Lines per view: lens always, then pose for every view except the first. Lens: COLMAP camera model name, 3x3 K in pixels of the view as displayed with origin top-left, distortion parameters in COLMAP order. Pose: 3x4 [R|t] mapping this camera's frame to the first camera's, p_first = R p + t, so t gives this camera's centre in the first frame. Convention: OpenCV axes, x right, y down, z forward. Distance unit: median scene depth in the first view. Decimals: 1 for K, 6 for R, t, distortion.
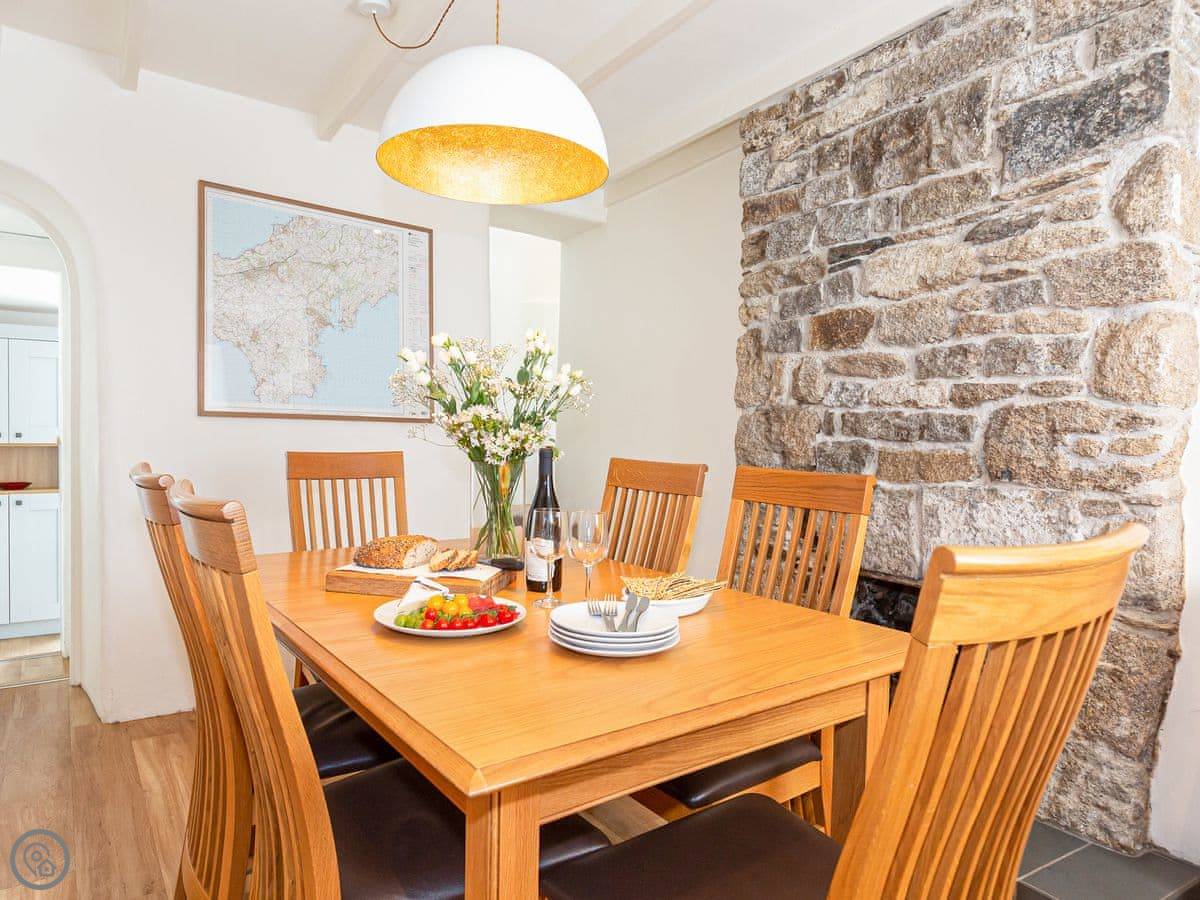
lens RADIAL K [[805.7, 0, 600.0], [0, 805.7, 450.0], [0, 0, 1]] dist [0.008180, 0.000492]
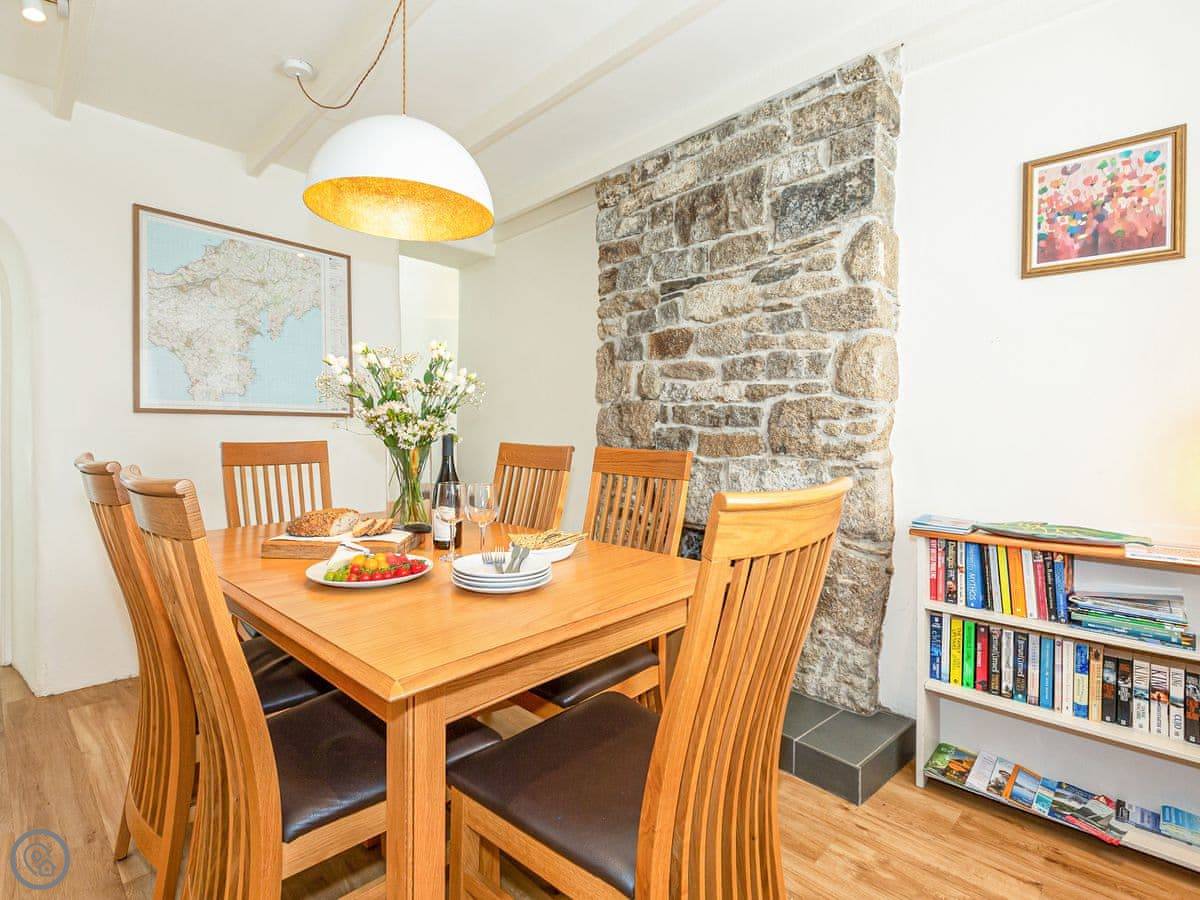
lens RADIAL K [[688.8, 0, 598.7], [0, 688.8, 453.5], [0, 0, 1]] dist [0.003747, 0.001043]
pose [[0.989608, -0.010438, 0.143409, 0.013682], [0.008313, 0.999847, 0.015409, 0.014330], [-0.143548, -0.014057, 0.989544, -0.121093]]
